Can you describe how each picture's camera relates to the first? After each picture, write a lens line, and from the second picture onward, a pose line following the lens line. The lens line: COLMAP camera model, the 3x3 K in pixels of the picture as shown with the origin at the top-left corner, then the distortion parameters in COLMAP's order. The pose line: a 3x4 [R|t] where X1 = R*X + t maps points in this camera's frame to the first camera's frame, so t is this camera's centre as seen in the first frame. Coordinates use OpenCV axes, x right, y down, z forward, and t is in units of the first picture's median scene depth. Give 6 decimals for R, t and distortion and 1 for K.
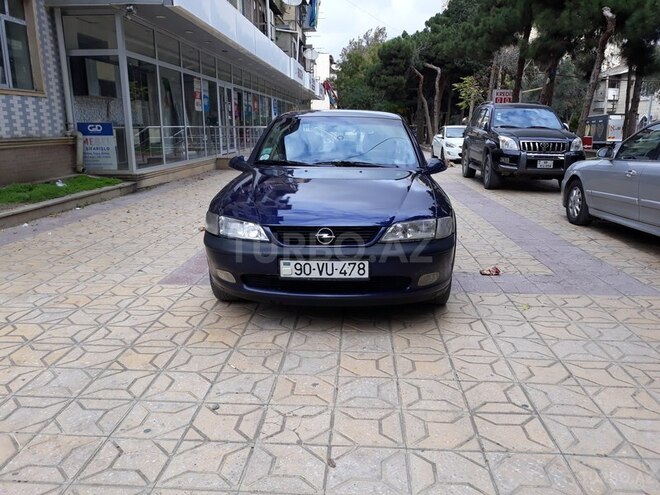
lens RADIAL K [[547.7, 0, 332.6], [0, 547.7, 246.0], [0, 0, 1]] dist [0.000656, -0.022889]
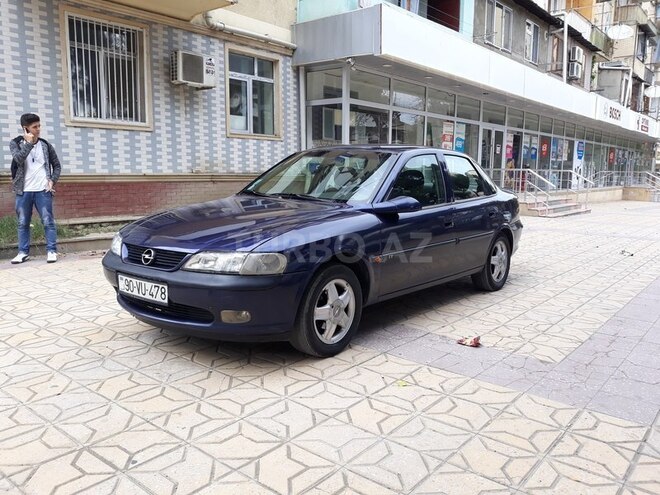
lens RADIAL K [[547.7, 0, 328.3], [0, 547.7, 245.4], [0, 0, 1]] dist [0.000656, -0.022889]
pose [[0.808943, 0.092283, -0.580599, 0.741363], [-0.139364, 0.989554, -0.036889, -0.042289], [0.571130, 0.110756, 0.813353, 0.294598]]
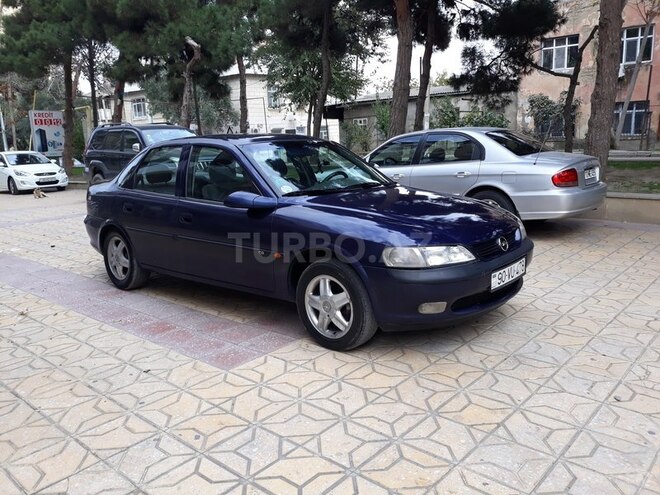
lens RADIAL K [[547.7, 0, 329.8], [0, 547.7, 249.4], [0, 0, 1]] dist [0.000656, -0.022889]
pose [[0.616596, -0.186590, 0.764848, -0.928992], [0.208565, 0.975511, 0.069844, -0.137013], [-0.759151, 0.116455, 0.640413, 0.473063]]
